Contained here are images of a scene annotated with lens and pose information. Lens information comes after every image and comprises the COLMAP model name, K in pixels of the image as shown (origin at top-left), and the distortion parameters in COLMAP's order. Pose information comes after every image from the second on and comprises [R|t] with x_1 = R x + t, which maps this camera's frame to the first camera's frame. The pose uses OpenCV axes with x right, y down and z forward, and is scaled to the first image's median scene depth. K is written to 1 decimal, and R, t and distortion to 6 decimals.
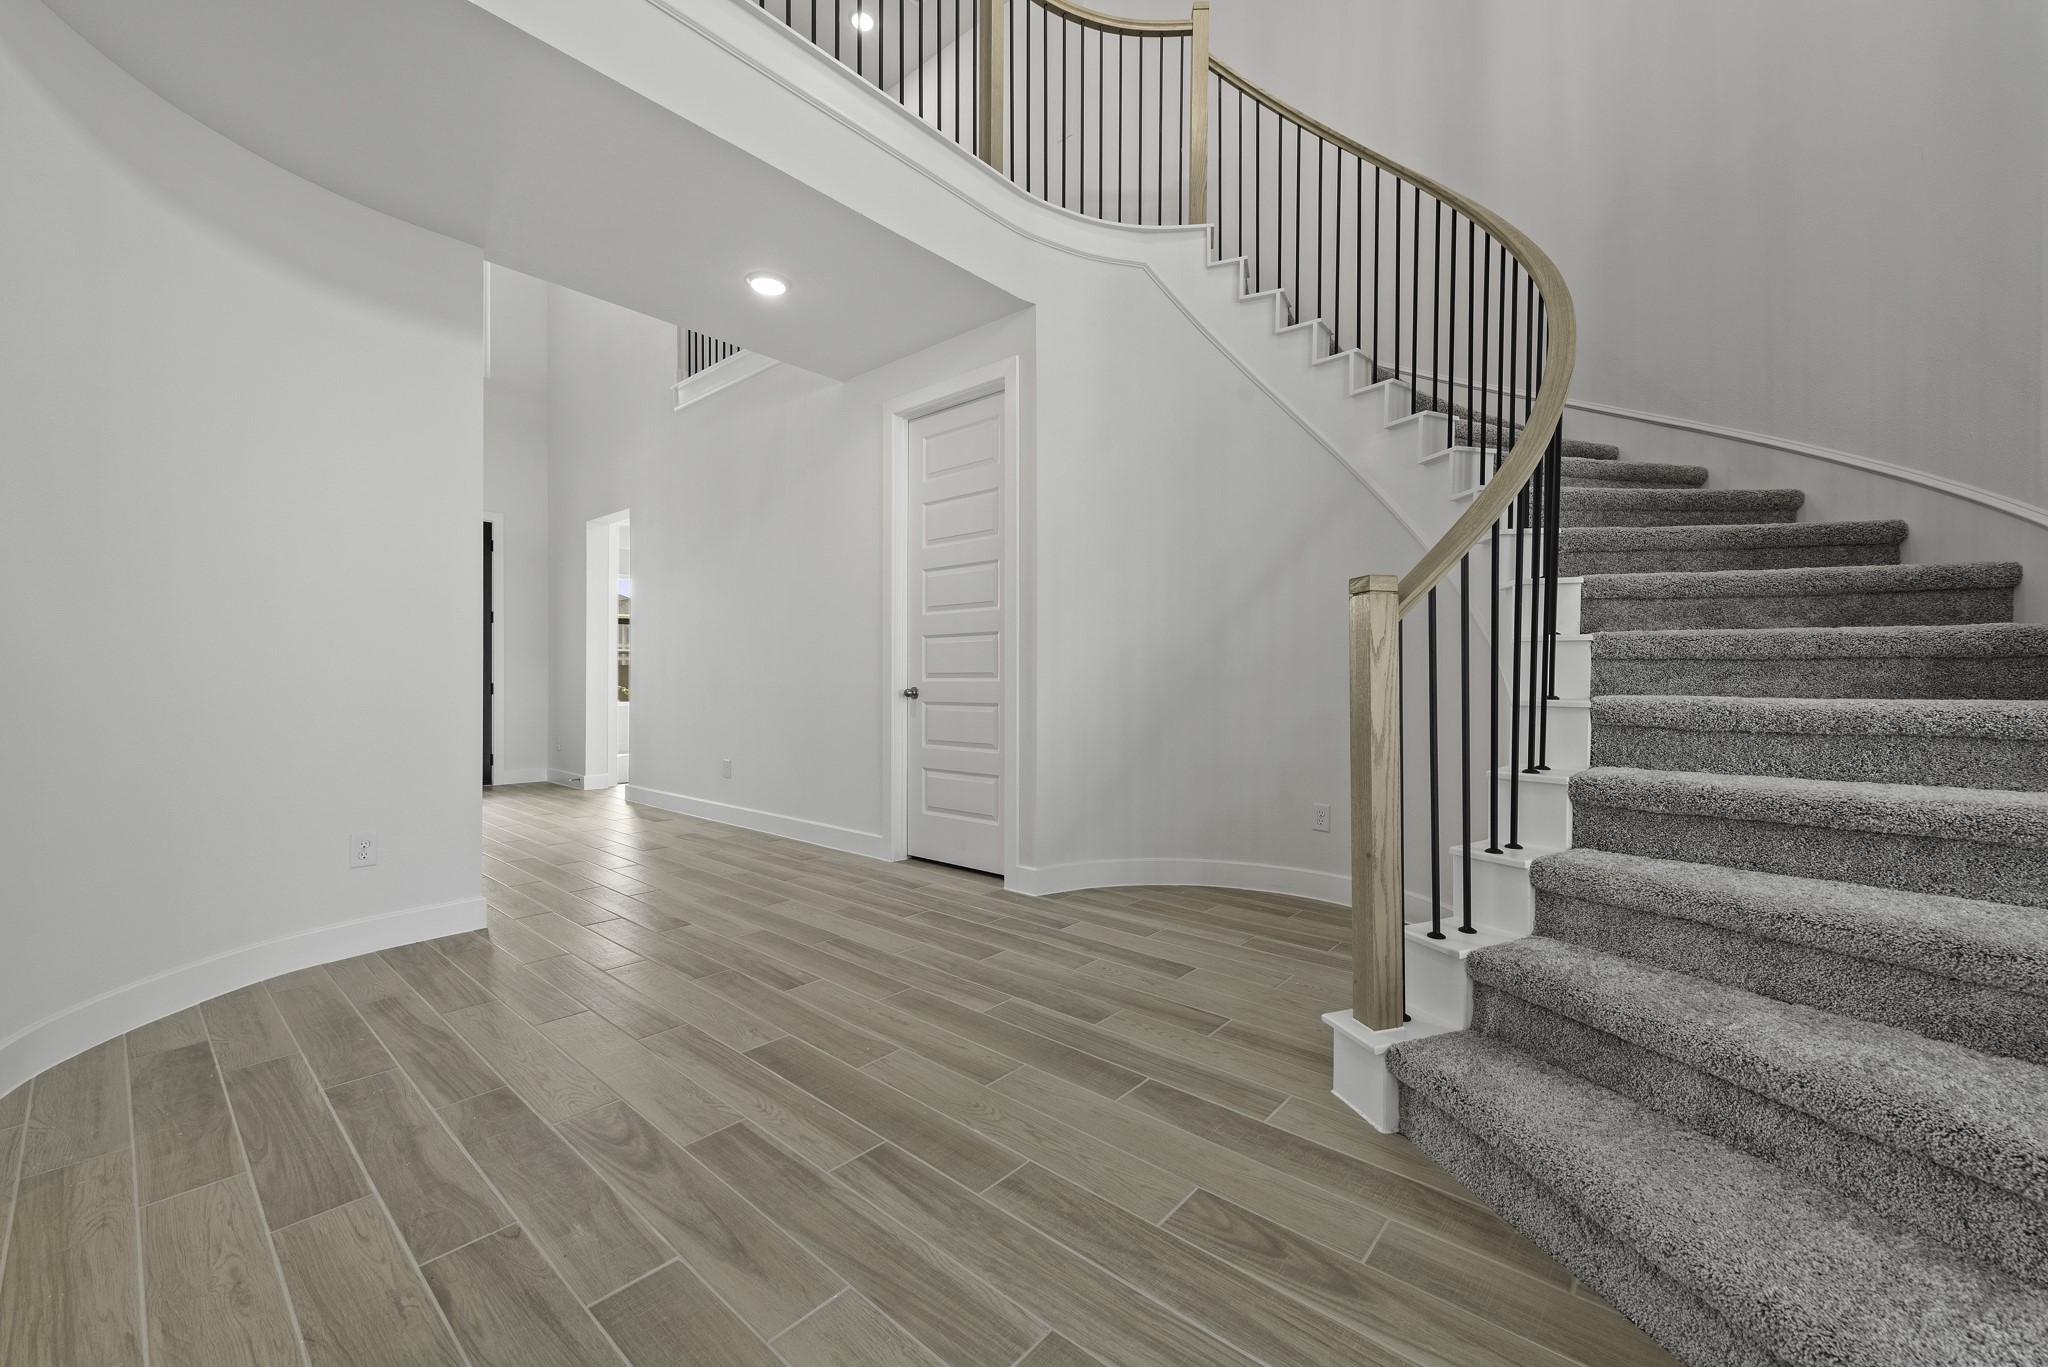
lens RADIAL K [[801.8, 0, 1025.9], [0, 801.8, 676.3], [0, 0, 1]] dist [0.006990, -0.000233]
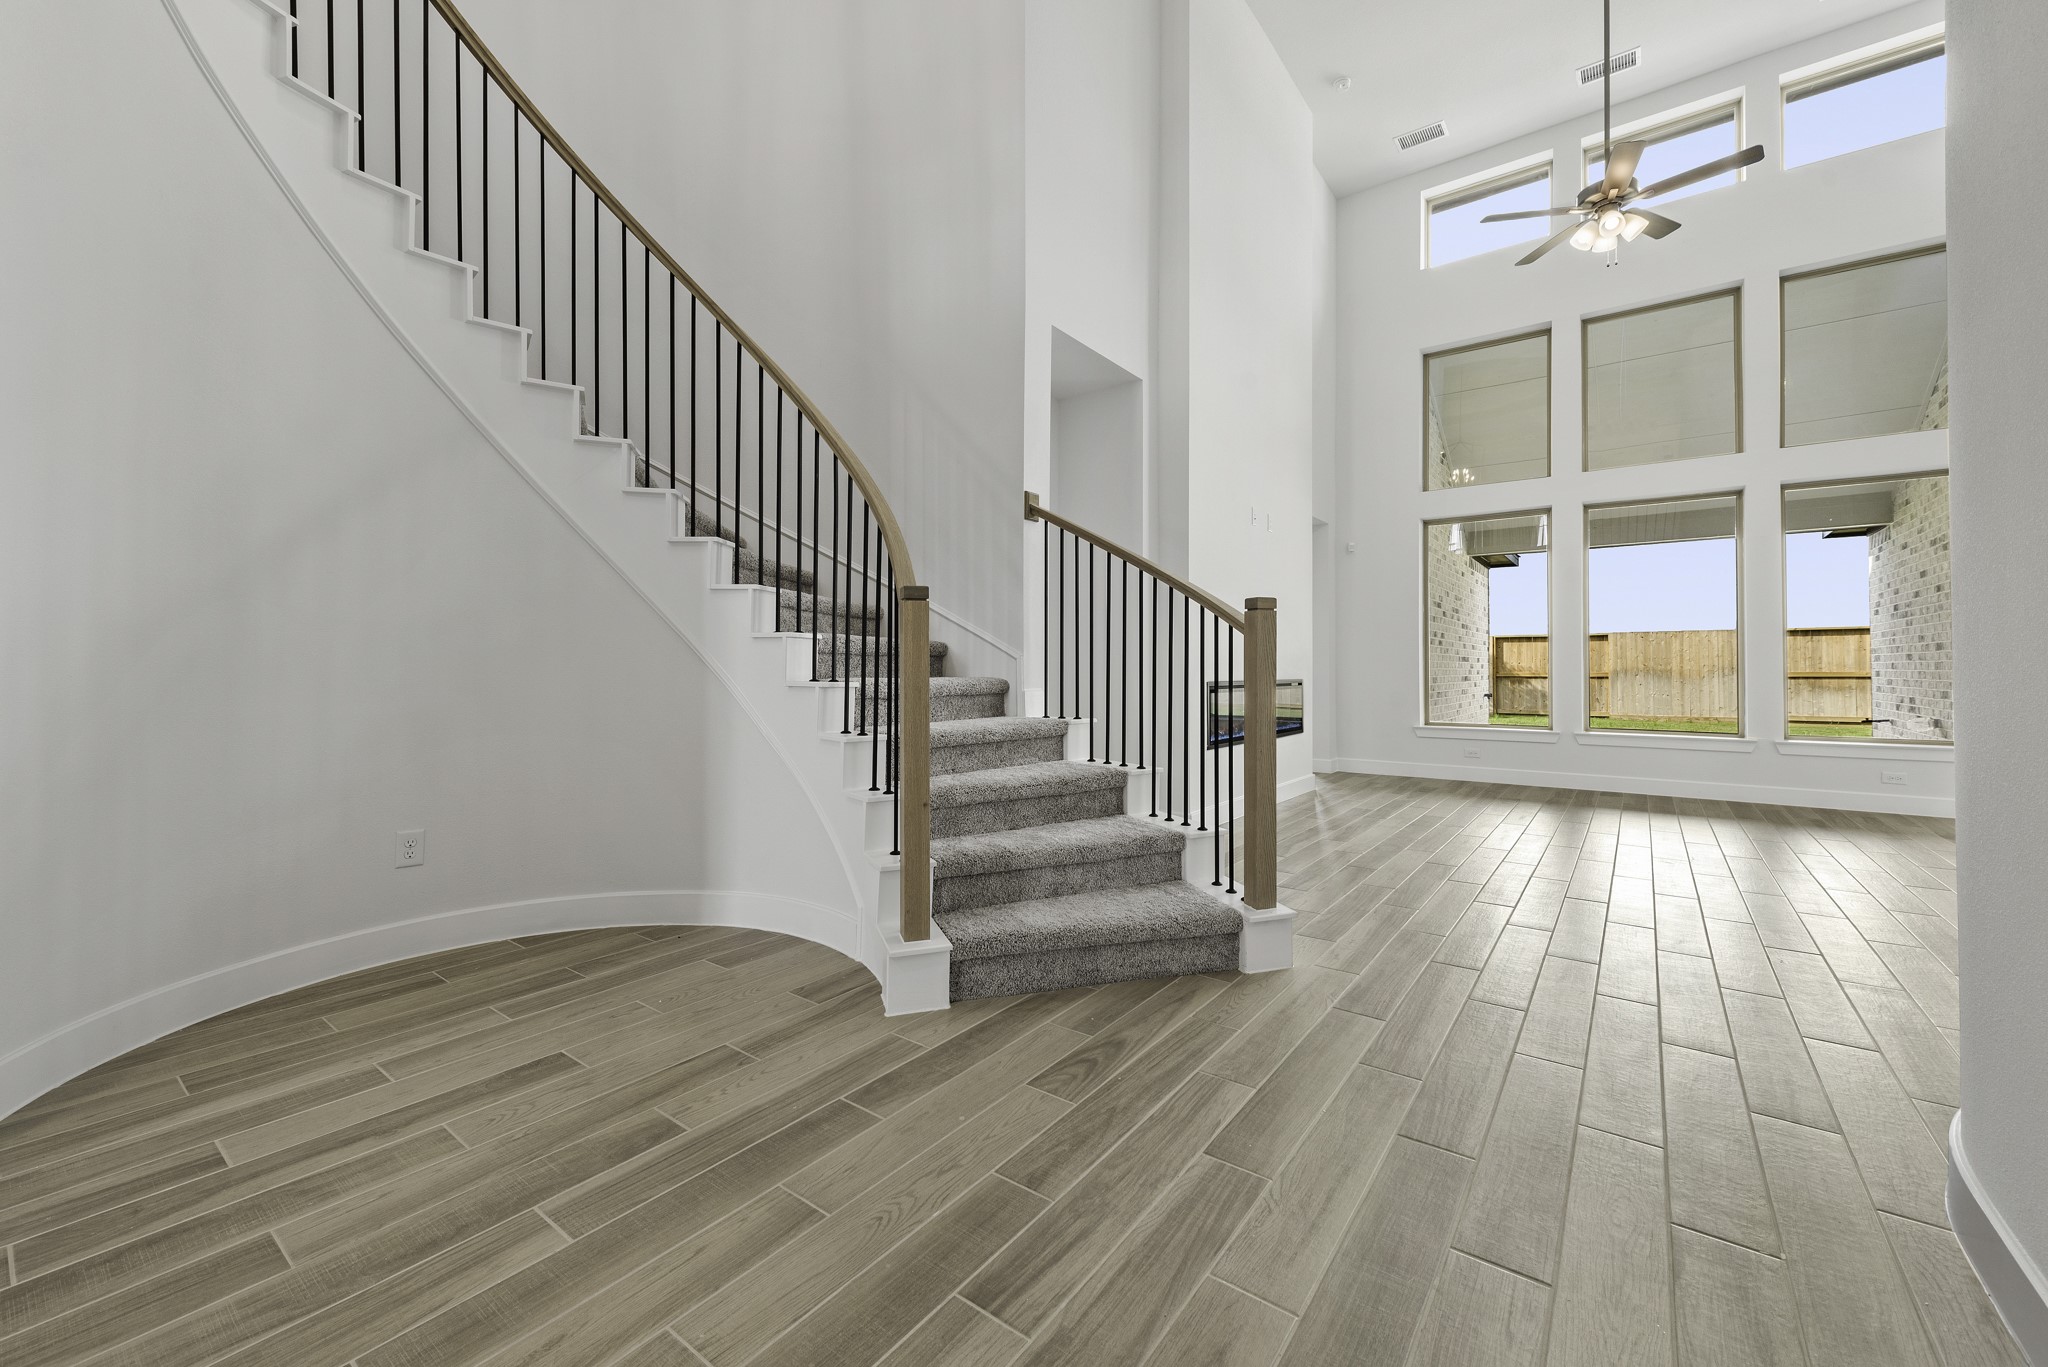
lens RADIAL K [[810.5, 0, 1033.3], [0, 810.5, 659.5], [0, 0, 1]] dist [0.011906, -0.002997]
pose [[-0.075810, 0.007998, 0.997090, -0.735202], [-0.005433, 0.999950, -0.008434, 0.001610], [-0.997107, -0.006056, -0.075763, 0.782143]]
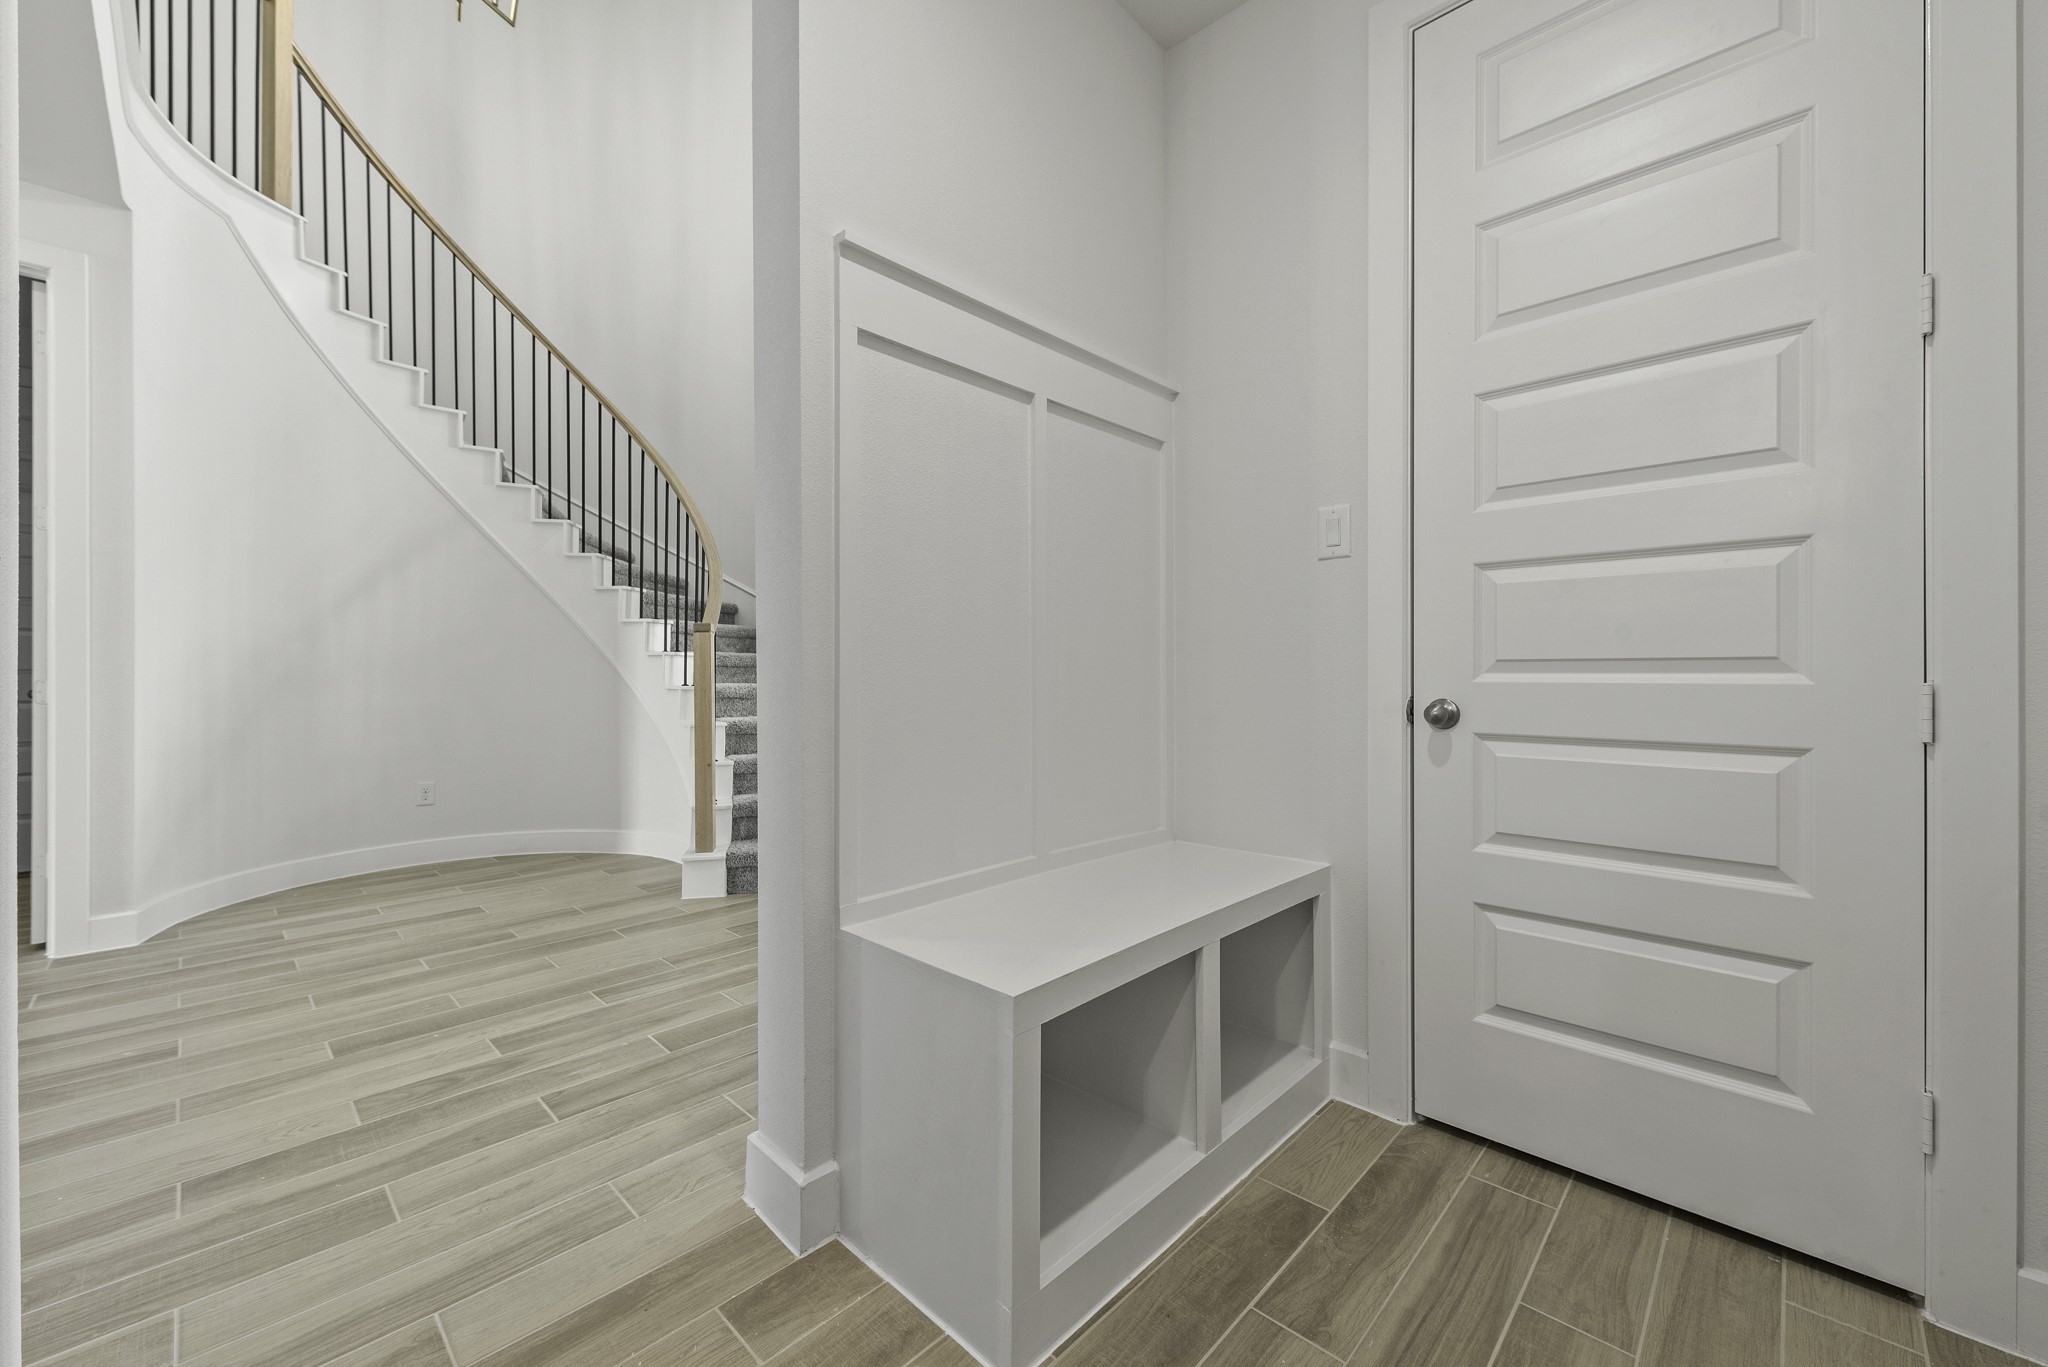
lens RADIAL K [[801.8, 0, 1025.9], [0, 801.8, 676.3], [0, 0, 1]] dist [0.006990, -0.000233]
pose [[0.048909, -0.003764, 0.998796, -1.264018], [-0.001016, 0.999992, 0.003818, -0.002840], [-0.998803, -0.001202, 0.048905, 0.105874]]
